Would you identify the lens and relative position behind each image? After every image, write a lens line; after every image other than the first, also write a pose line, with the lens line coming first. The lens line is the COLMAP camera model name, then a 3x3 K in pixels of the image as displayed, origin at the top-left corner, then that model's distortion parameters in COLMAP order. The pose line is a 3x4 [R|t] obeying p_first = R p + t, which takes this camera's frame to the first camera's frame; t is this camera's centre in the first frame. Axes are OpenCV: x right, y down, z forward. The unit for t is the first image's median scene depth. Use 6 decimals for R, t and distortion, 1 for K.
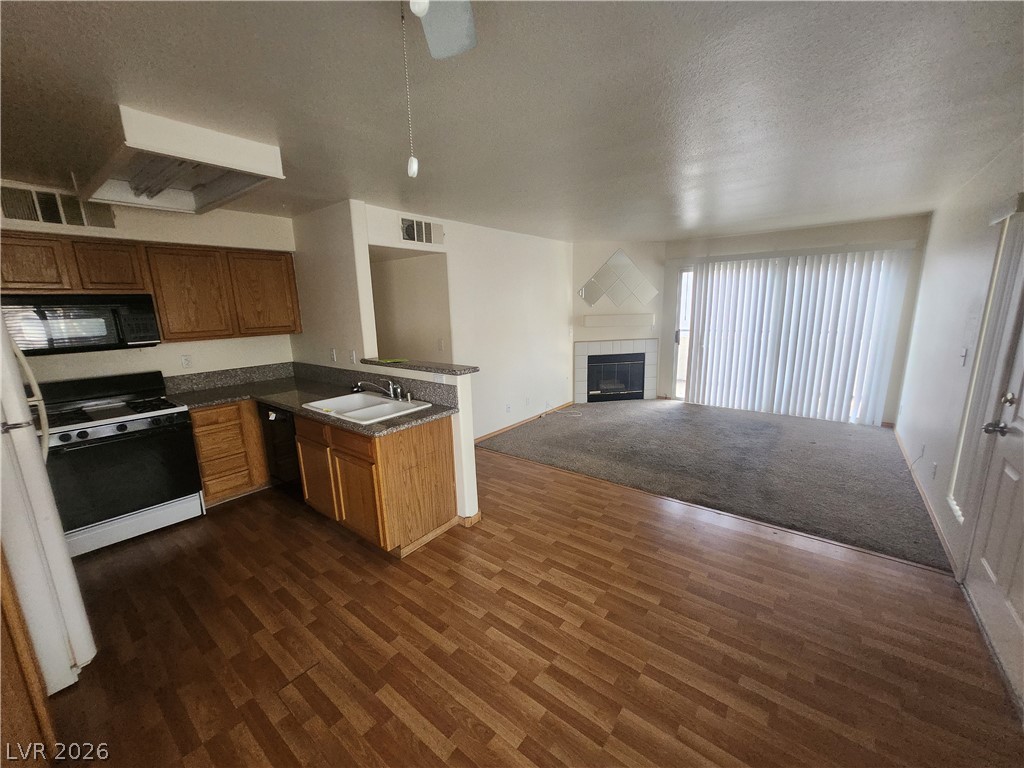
lens RADIAL K [[407.7, 0, 516.8], [0, 407.7, 386.4], [0, 0, 1]] dist [-0.002600, 0.001978]
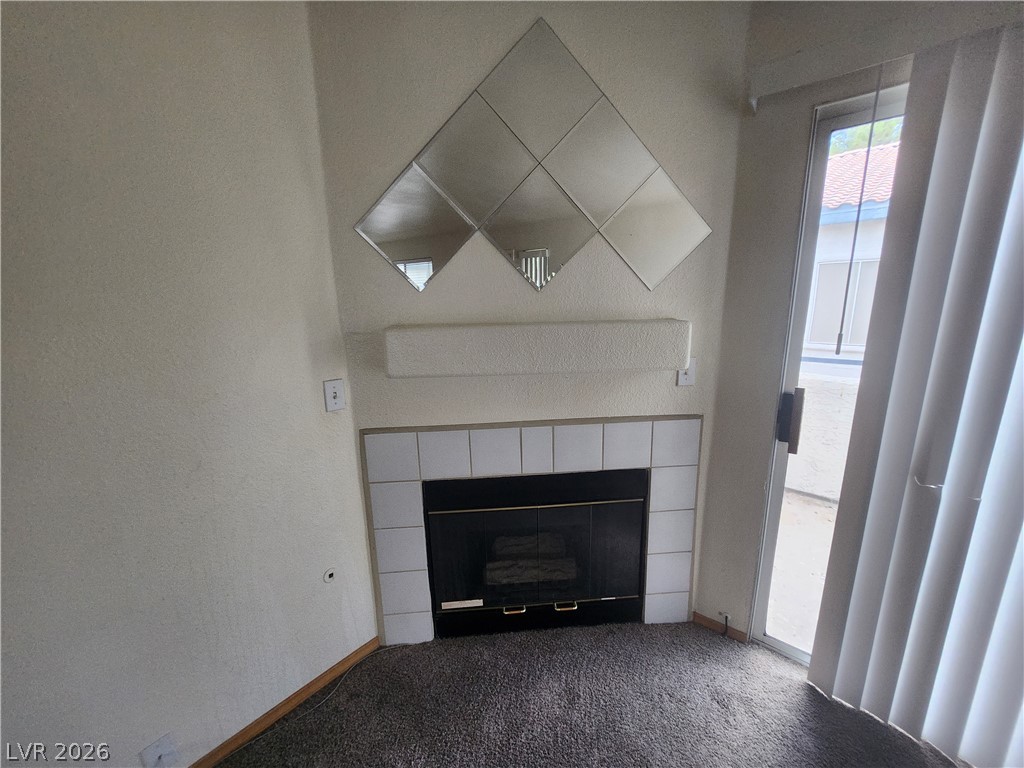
lens RADIAL K [[407.7, 0, 513.5], [0, 407.7, 382.0], [0, 0, 1]] dist [-0.002600, 0.001978]
pose [[0.998626, 0.014316, -0.050404, 0.573359], [-0.013599, 0.999802, 0.014537, -0.335409], [0.050602, -0.013832, 0.998623, 1.760686]]
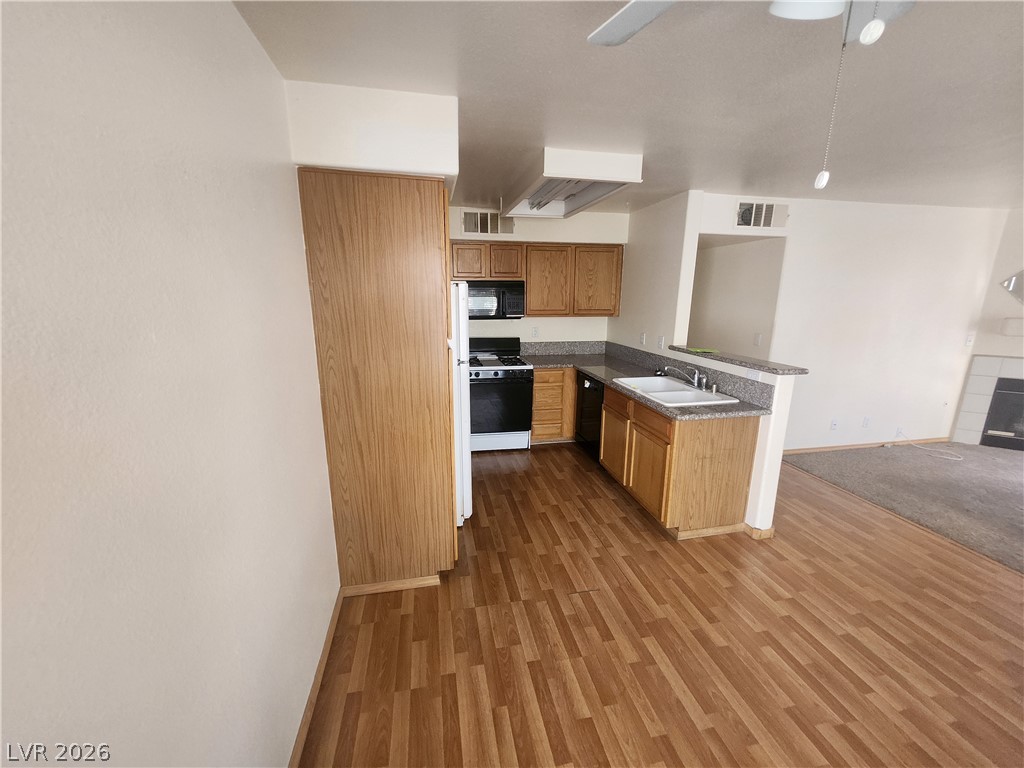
lens RADIAL K [[407.7, 0, 505.9], [0, 407.7, 386.7], [0, 0, 1]] dist [-0.002600, 0.001978]
pose [[0.753726, 0.175413, -0.633346, -0.021507], [-0.154537, 0.984004, 0.088621, 0.012110], [0.638761, 0.031079, 0.768777, -0.084716]]
